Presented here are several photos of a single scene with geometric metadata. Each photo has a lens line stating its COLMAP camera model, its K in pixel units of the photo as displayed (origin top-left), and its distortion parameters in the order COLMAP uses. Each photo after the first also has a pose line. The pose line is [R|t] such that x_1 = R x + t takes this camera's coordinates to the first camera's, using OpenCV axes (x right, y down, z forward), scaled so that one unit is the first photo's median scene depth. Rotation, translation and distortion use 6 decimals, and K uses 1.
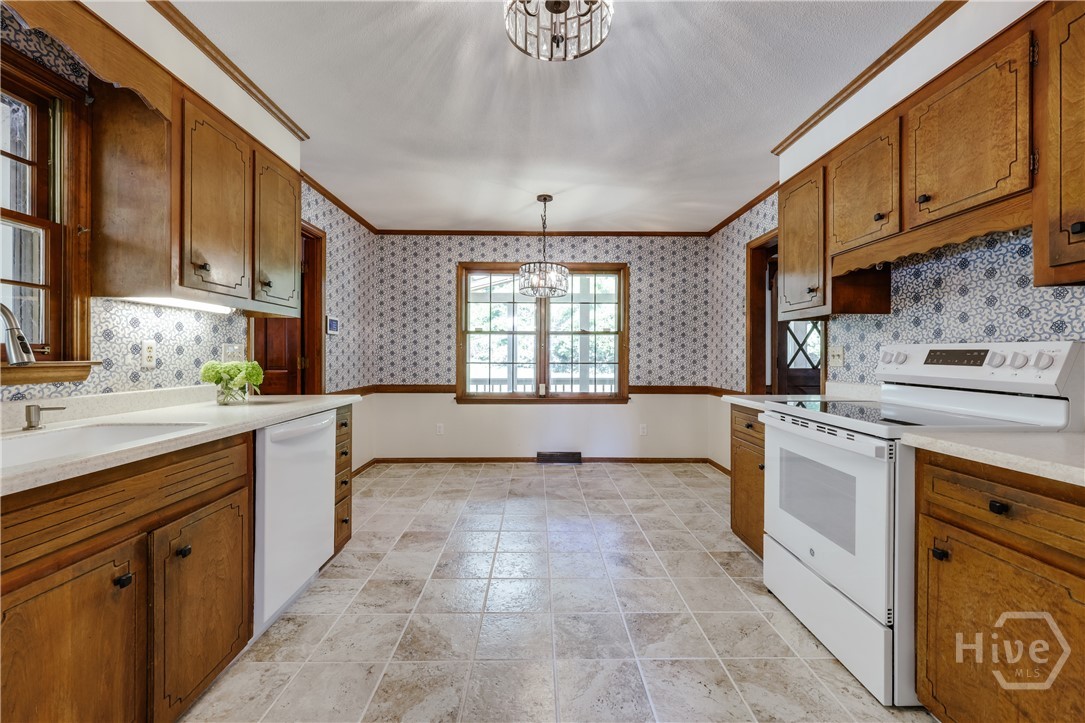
lens RADIAL K [[445.3, 0, 547.8], [0, 445.3, 357.1], [0, 0, 1]] dist [-0.002409, 0.000214]
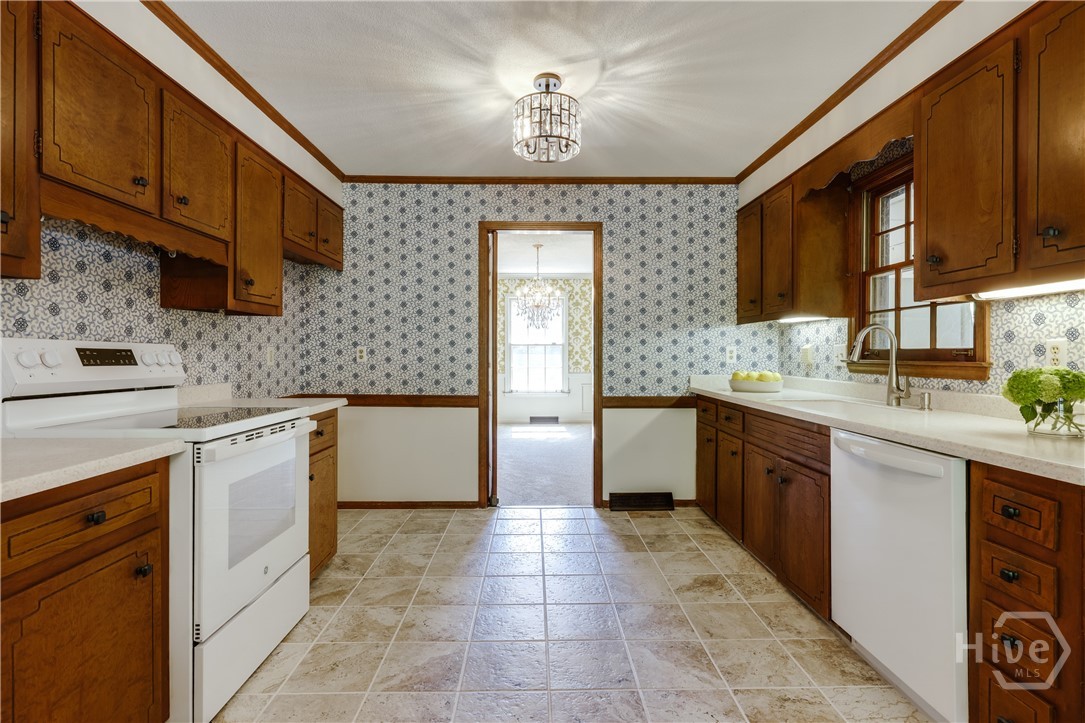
lens RADIAL K [[526.5, 0, 538.4], [0, 526.5, 357.1], [0, 0, 1]] dist [0.001237, 0.001207]
pose [[-0.999839, -0.002759, 0.017746, 0.012476], [-0.002615, 0.999964, 0.008111, -0.008944], [-0.017767, 0.008064, -0.999810, 1.722493]]
